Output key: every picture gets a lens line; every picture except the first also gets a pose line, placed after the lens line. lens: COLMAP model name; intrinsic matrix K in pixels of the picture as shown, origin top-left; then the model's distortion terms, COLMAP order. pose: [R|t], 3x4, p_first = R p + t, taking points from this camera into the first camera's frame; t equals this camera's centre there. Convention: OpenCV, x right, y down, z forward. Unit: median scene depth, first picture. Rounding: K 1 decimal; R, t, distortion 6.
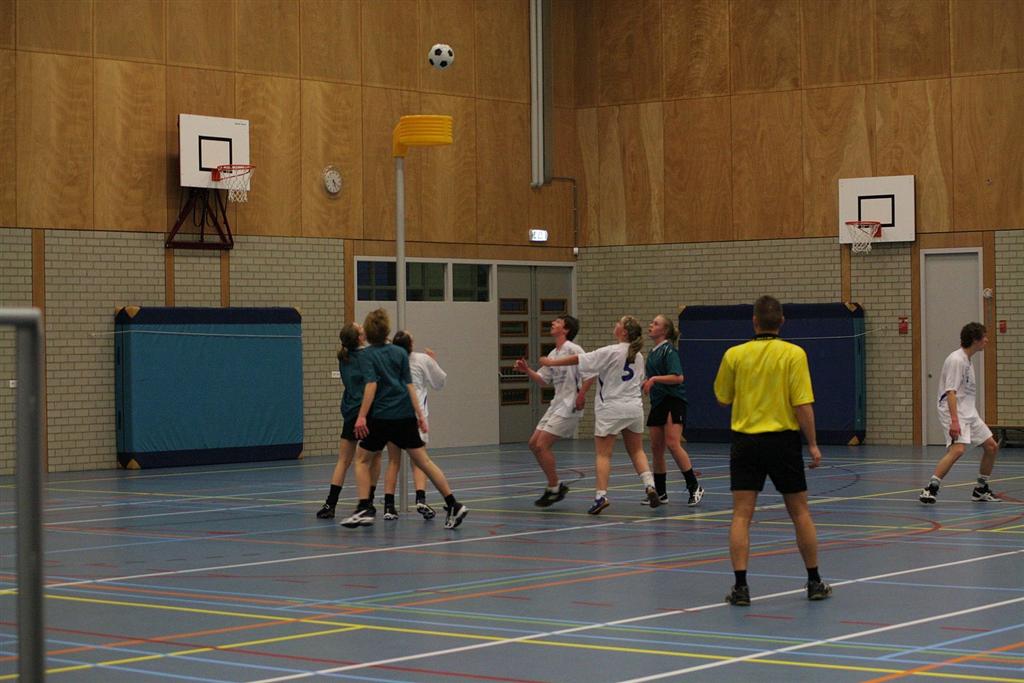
lens RADIAL K [[2503.0, 0, 516.3], [0, 2503.0, 341.3], [0, 0, 1]] dist [-0.235480, 0.000000]
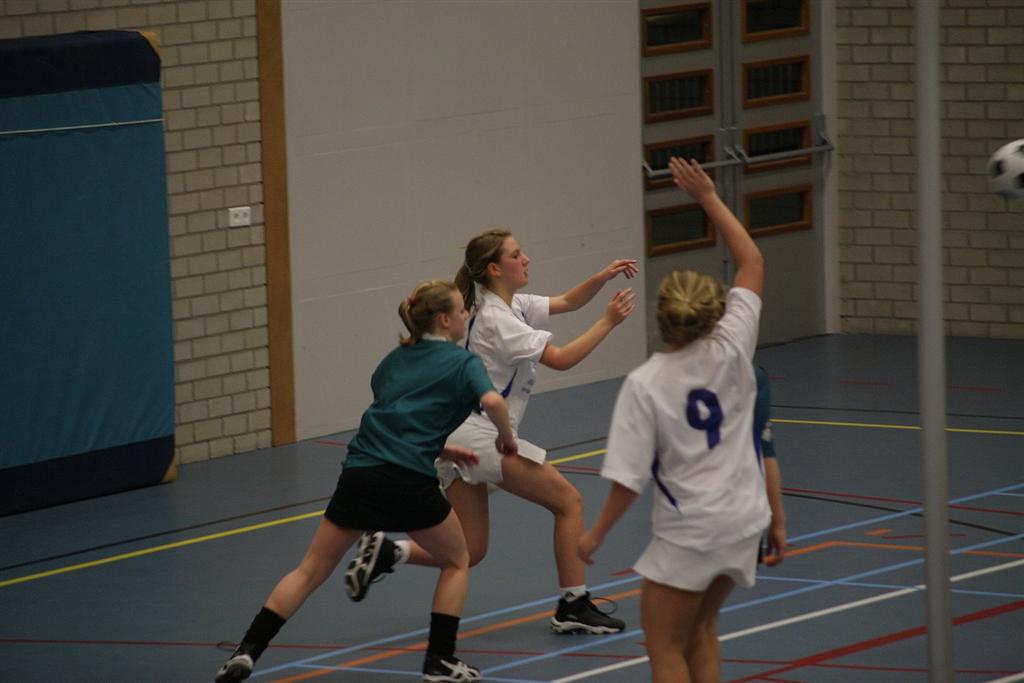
lens RADIAL K [[7120.7, 0, 515.1], [0, 7120.7, 332.1], [0, 0, 1]] dist [3.793899, 0.000000]
pose [[0.994411, -0.023754, 0.102870, -0.135853], [0.013352, 0.994832, 0.100654, -0.068358], [-0.104729, -0.098718, 0.989589, 0.034771]]
